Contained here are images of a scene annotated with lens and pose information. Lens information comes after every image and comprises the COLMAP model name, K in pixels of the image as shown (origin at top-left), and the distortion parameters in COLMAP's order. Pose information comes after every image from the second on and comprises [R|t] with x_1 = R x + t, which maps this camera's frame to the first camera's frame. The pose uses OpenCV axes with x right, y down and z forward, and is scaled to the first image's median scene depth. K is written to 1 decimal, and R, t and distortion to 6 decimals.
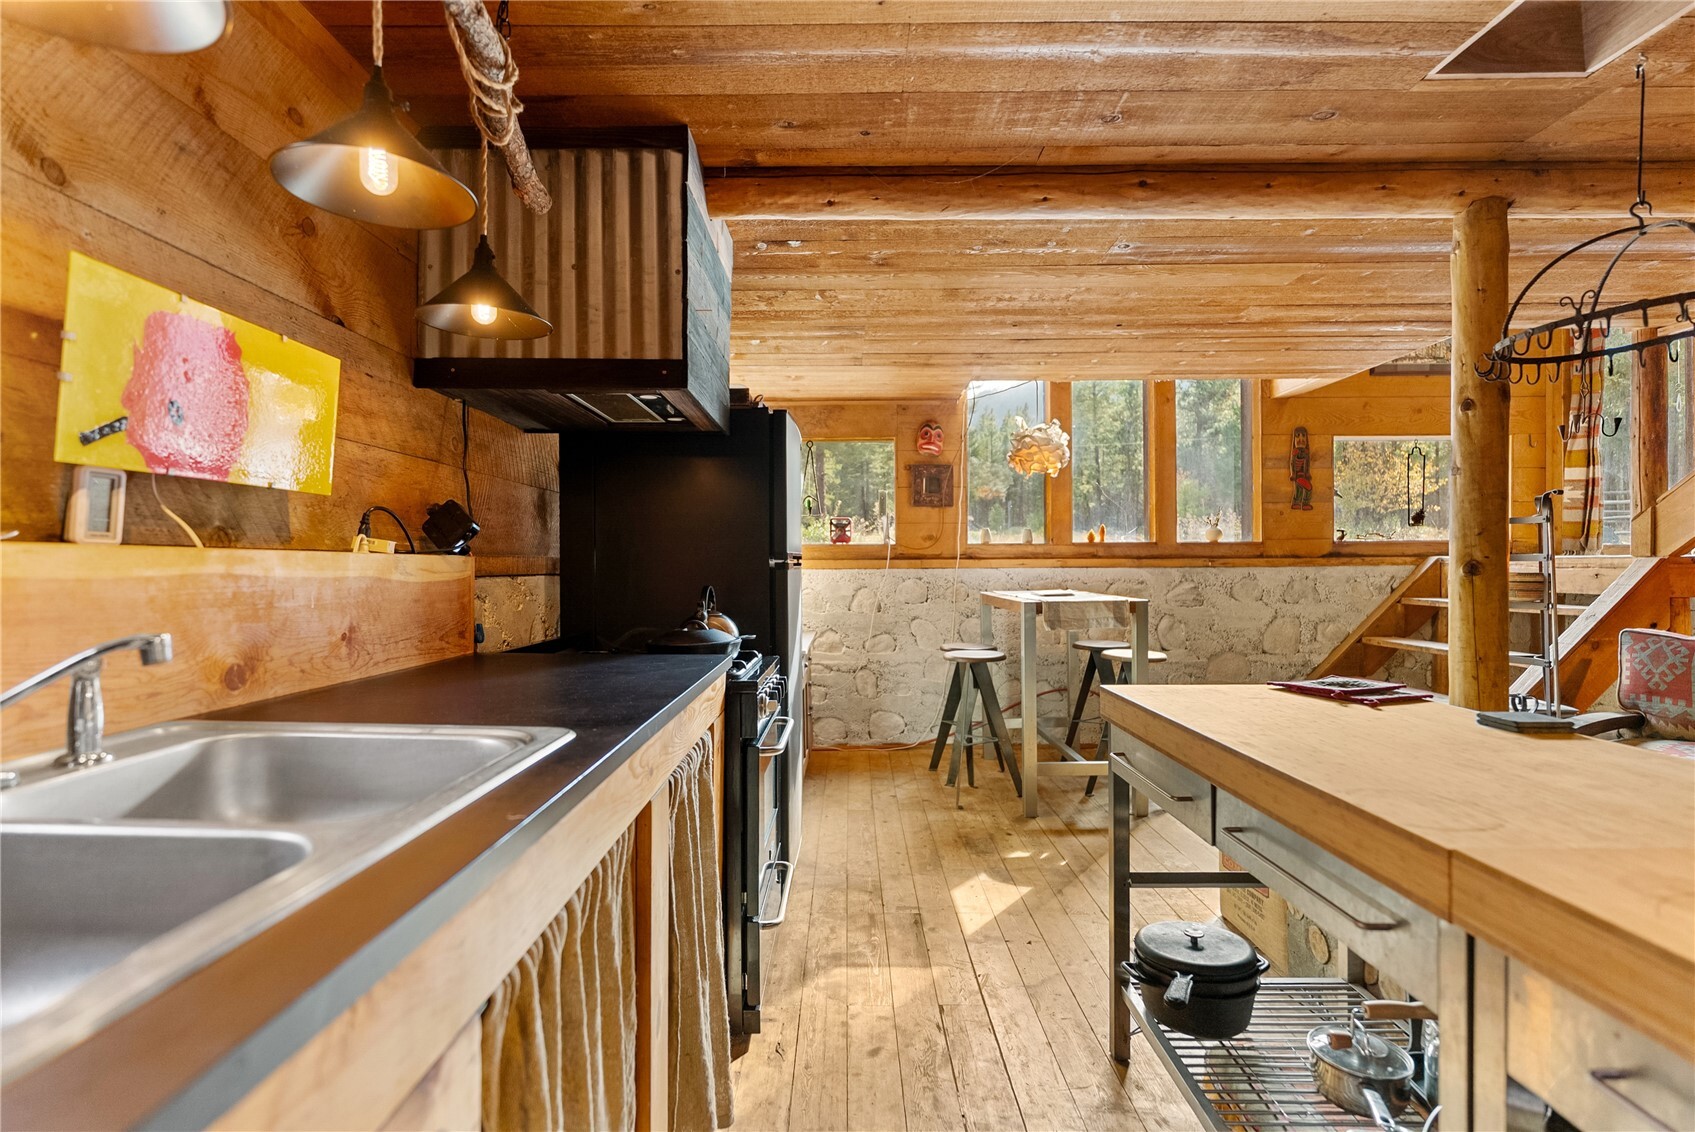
lens RADIAL K [[790.9, 0, 846.8], [0, 790.9, 562.6], [0, 0, 1]] dist [0.013671, -0.000135]
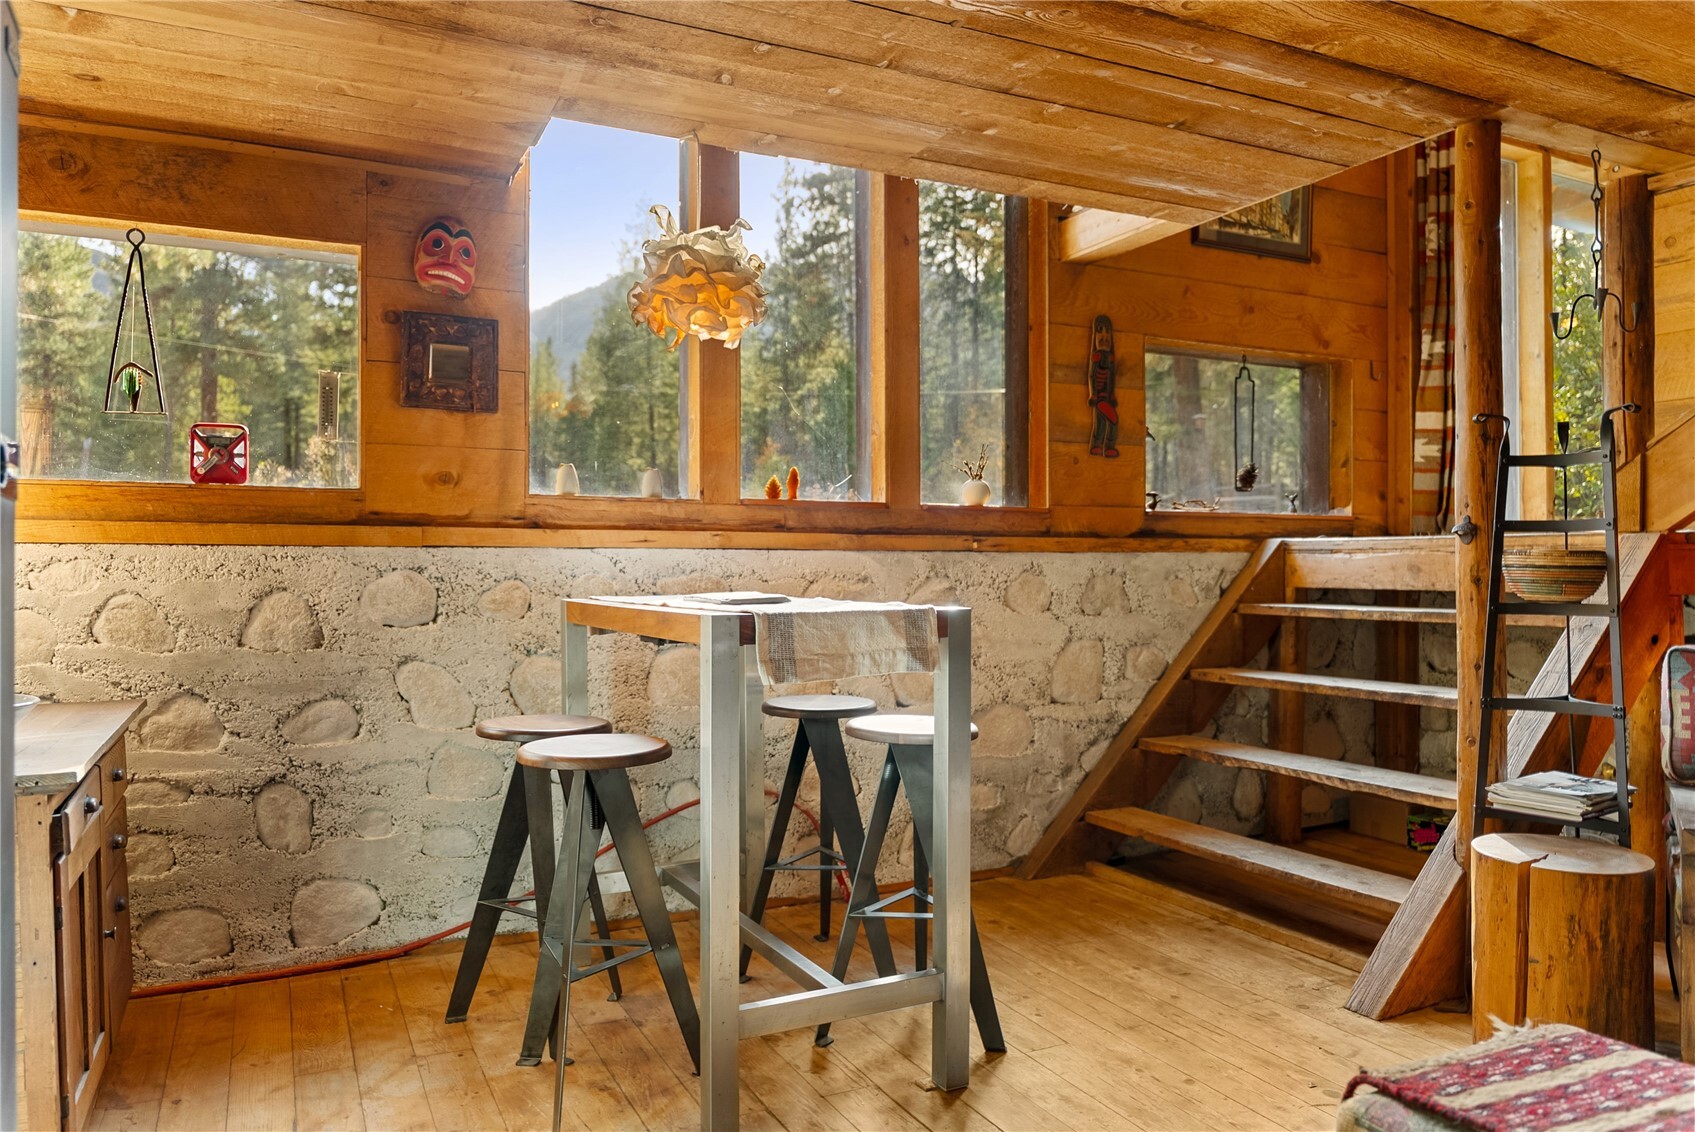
lens RADIAL K [[1166.6, 0, 839.9], [0, 1166.6, 568.9], [0, 0, 1]] dist [-0.012066, 0.000594]
pose [[0.894526, 0.005860, 0.446978, 0.011998], [-0.006747, 0.999977, 0.000393, 0.018059], [-0.446966, -0.003368, 0.894545, 0.316687]]
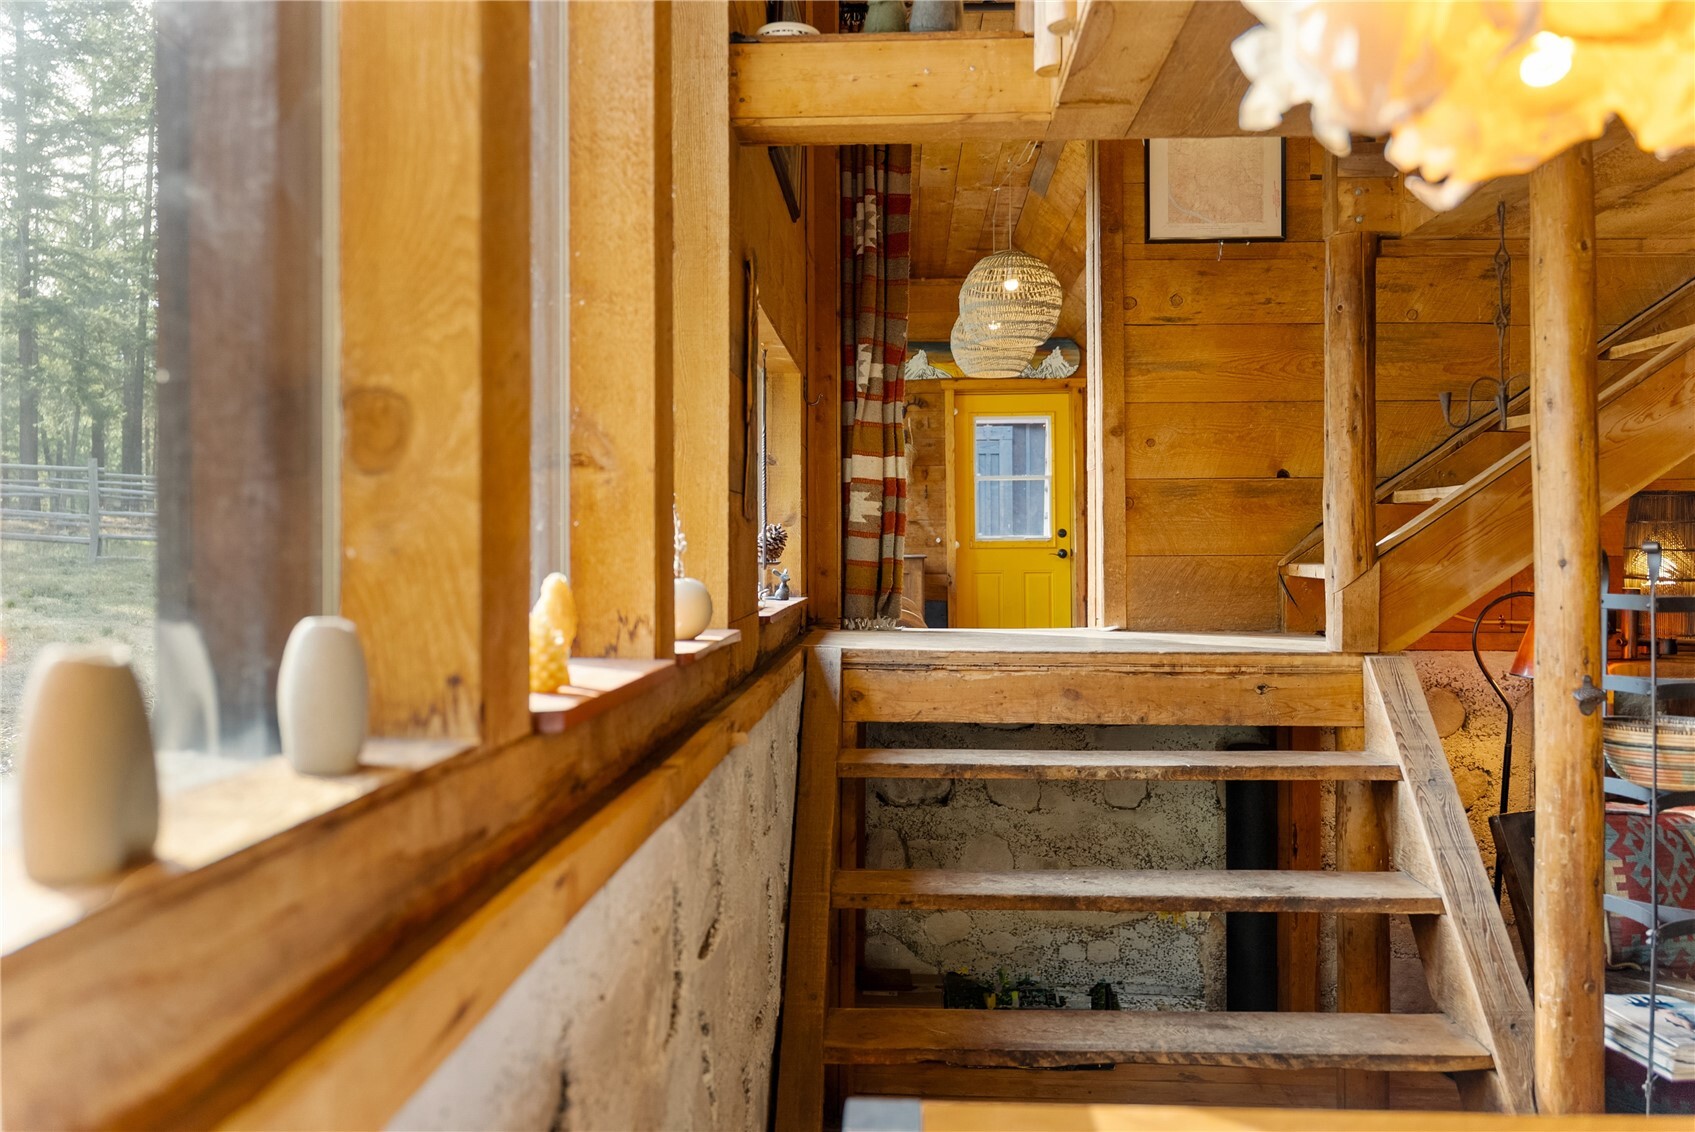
lens RADIAL K [[1308.2, 0, 850.2], [0, 1308.2, 550.4], [0, 0, 1]] dist [-0.008054, -0.001146]
pose [[0.039839, 0.006994, 0.999182, 0.071289], [-0.002806, 0.999972, -0.006887, -0.050010], [-0.999202, -0.002529, 0.039857, 0.930210]]
